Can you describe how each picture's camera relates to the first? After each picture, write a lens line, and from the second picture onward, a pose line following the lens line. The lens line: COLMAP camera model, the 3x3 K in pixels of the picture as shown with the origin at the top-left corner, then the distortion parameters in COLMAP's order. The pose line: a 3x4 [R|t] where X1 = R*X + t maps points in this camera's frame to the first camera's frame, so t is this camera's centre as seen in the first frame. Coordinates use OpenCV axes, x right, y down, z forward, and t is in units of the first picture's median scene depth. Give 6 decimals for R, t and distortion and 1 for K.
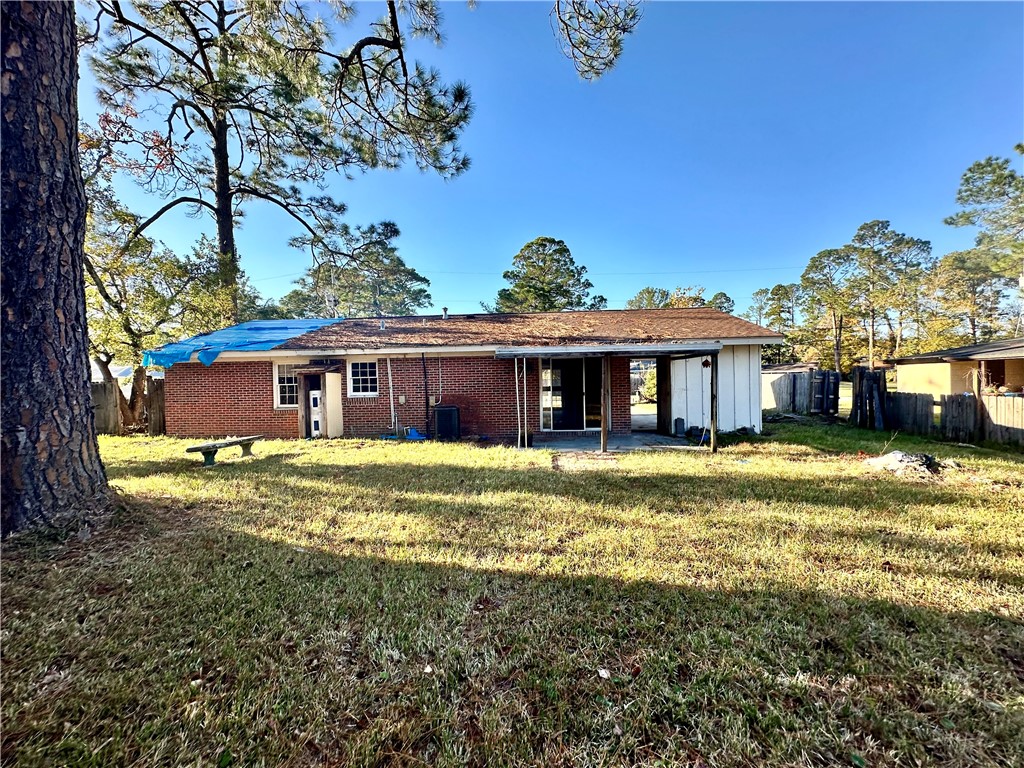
lens RADIAL K [[408.9, 0, 512.0], [0, 408.9, 384.0], [0, 0, 1]] dist [-0.000039, -0.000407]
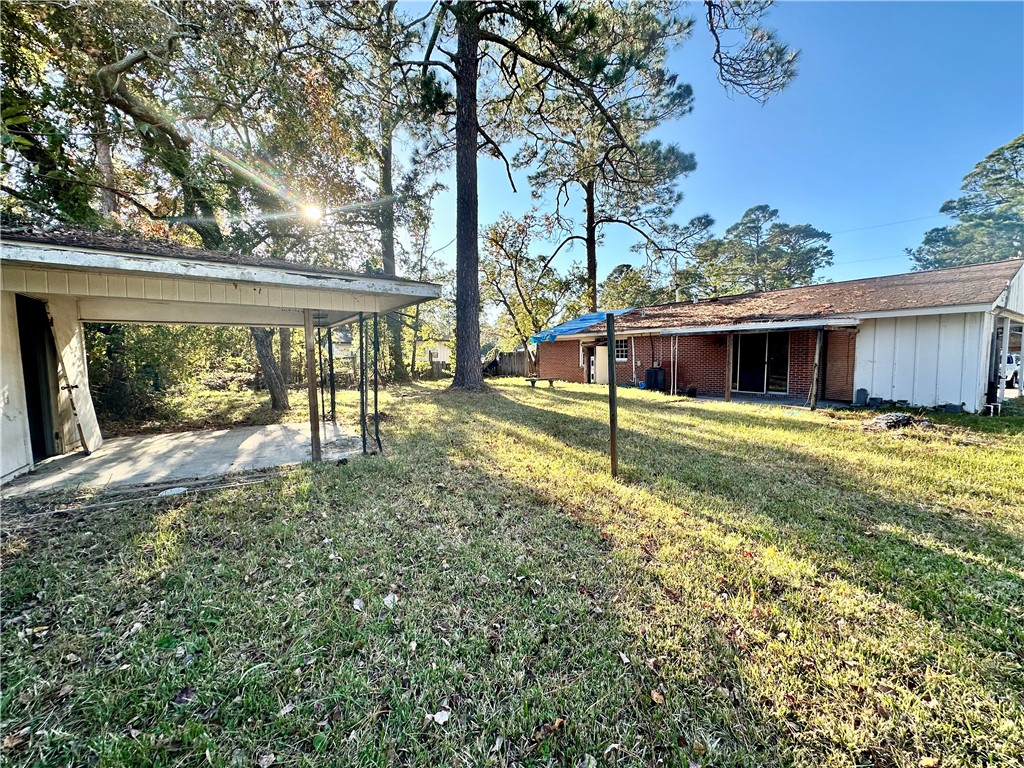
lens RADIAL K [[408.9, 0, 512.0], [0, 408.9, 384.0], [0, 0, 1]] dist [-0.000039, -0.000407]
pose [[0.608360, 0.068883, -0.790667, 0.449650], [-0.015180, 0.997054, 0.075184, 0.004640], [0.793516, -0.033737, 0.607613, -0.215522]]
